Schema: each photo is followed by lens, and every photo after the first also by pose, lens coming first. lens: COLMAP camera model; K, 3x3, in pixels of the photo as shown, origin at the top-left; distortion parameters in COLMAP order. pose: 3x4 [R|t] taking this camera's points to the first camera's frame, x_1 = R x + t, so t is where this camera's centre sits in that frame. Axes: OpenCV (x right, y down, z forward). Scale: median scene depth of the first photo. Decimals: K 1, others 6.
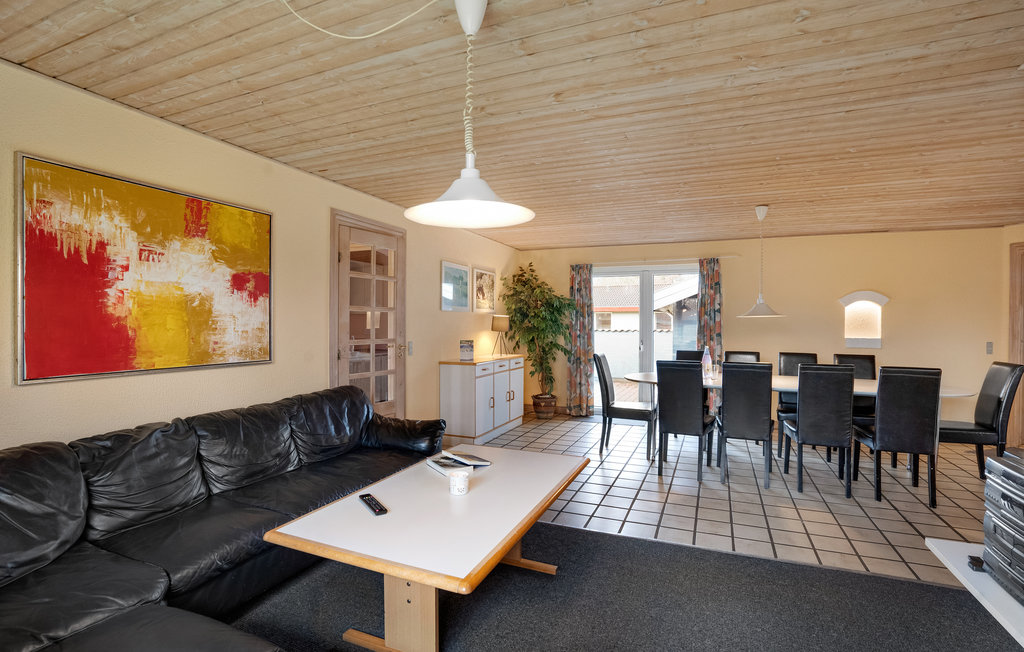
lens RADIAL K [[479.9, 0, 519.0], [0, 479.9, 322.4], [0, 0, 1]] dist [-0.061847, 0.022985]
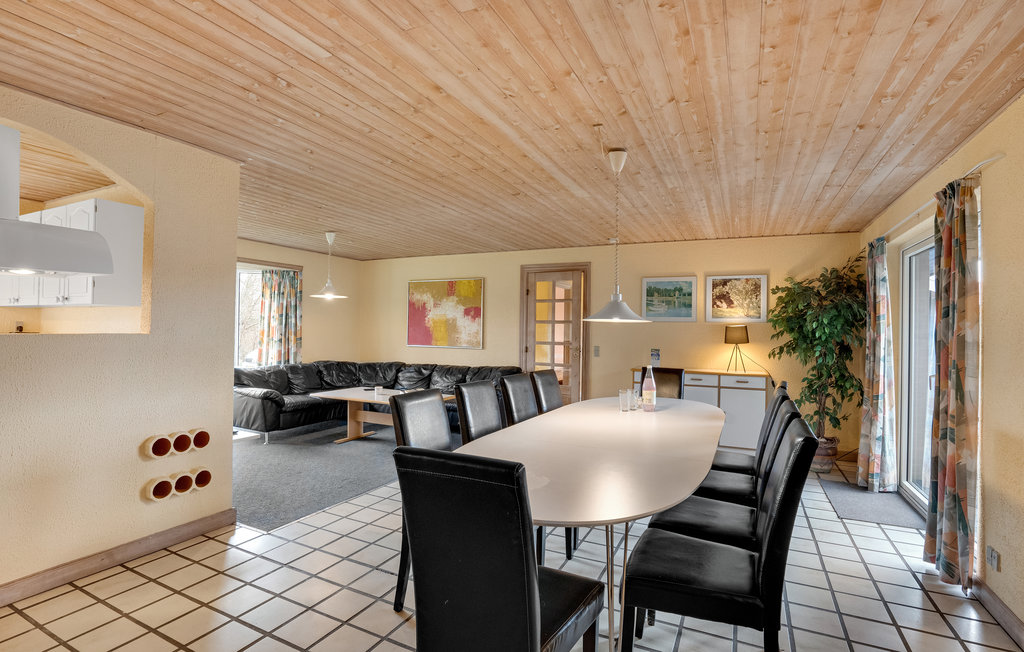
lens RADIAL K [[487.2, 0, 510.7], [0, 487.2, 324.5], [0, 0, 1]] dist [-0.077940, 0.037616]
pose [[-0.053930, -0.013650, -0.998451, 1.765458], [-0.015984, 0.999790, -0.012805, 0.002925], [0.998417, 0.015269, -0.054137, 1.331827]]
